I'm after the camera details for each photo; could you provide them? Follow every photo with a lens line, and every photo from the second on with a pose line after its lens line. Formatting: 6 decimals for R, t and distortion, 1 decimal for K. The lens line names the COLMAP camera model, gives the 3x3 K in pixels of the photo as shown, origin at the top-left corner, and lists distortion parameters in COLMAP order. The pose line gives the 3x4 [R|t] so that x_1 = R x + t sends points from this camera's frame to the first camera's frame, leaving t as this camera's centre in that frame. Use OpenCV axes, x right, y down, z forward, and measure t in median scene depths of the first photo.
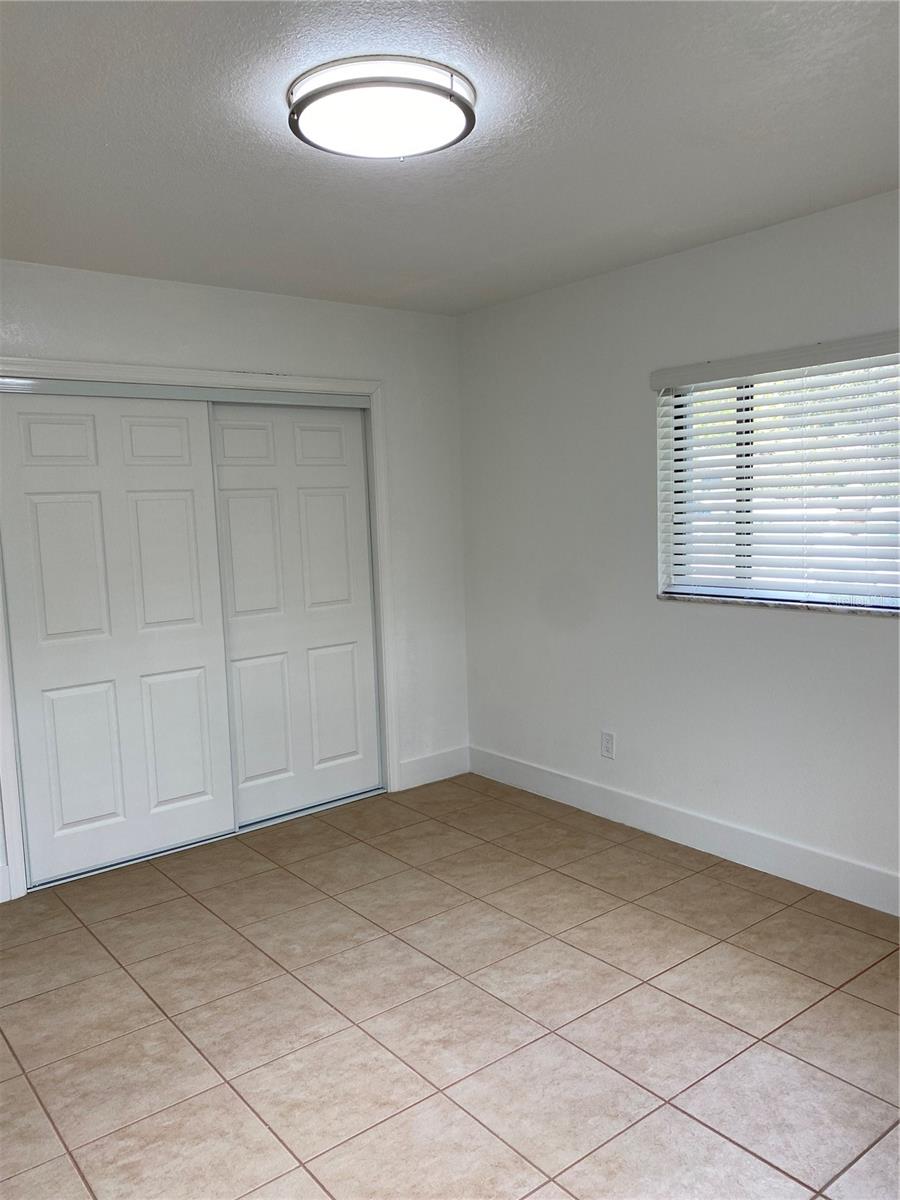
lens RADIAL K [[912.5, 0, 462.8], [0, 912.5, 595.0], [0, 0, 1]] dist [0.038706, -0.058315]
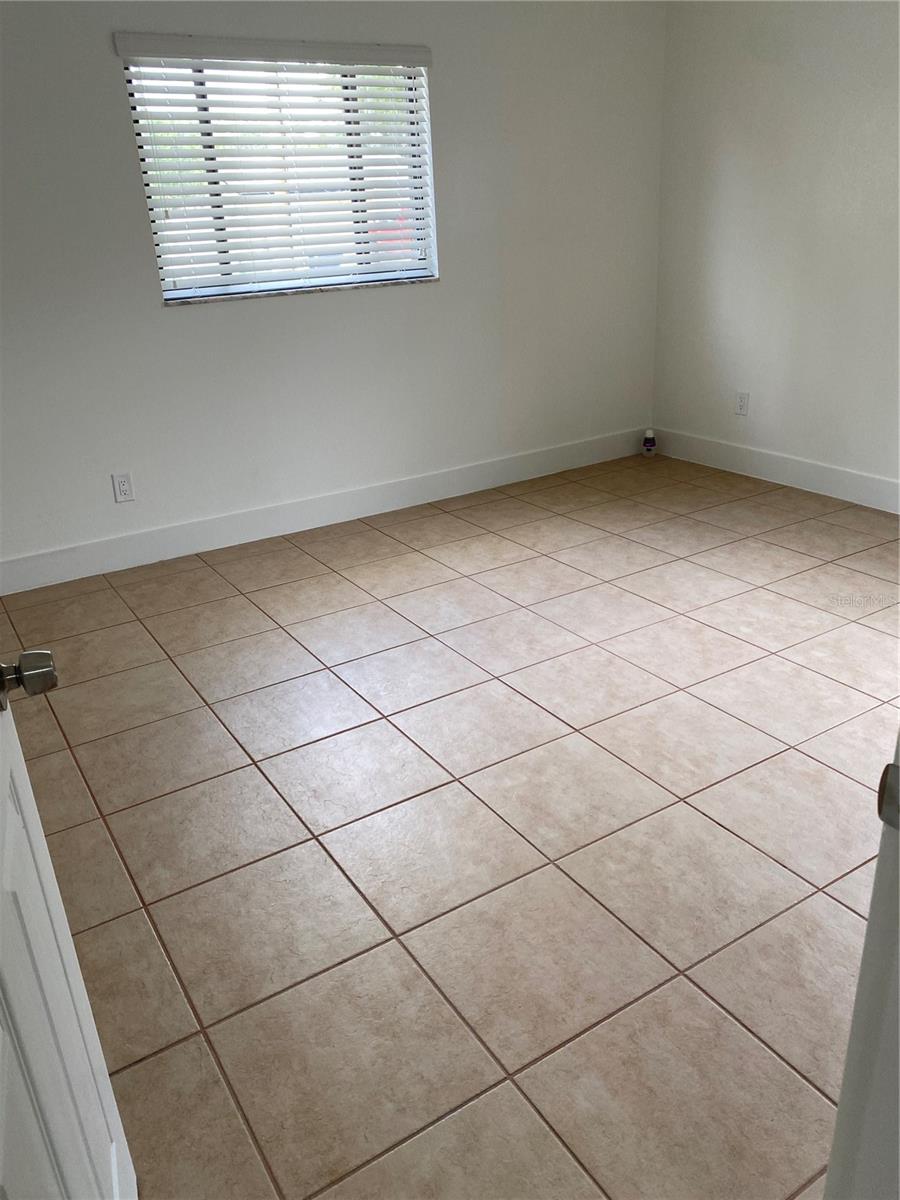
lens RADIAL K [[912.5, 0, 462.8], [0, 912.5, 595.0], [0, 0, 1]] dist [0.038706, -0.058315]
pose [[0.109571, -0.357295, 0.927542, -0.850501], [0.143056, 0.929114, 0.341001, 0.002321], [-0.983631, 0.095326, 0.152917, 0.676505]]
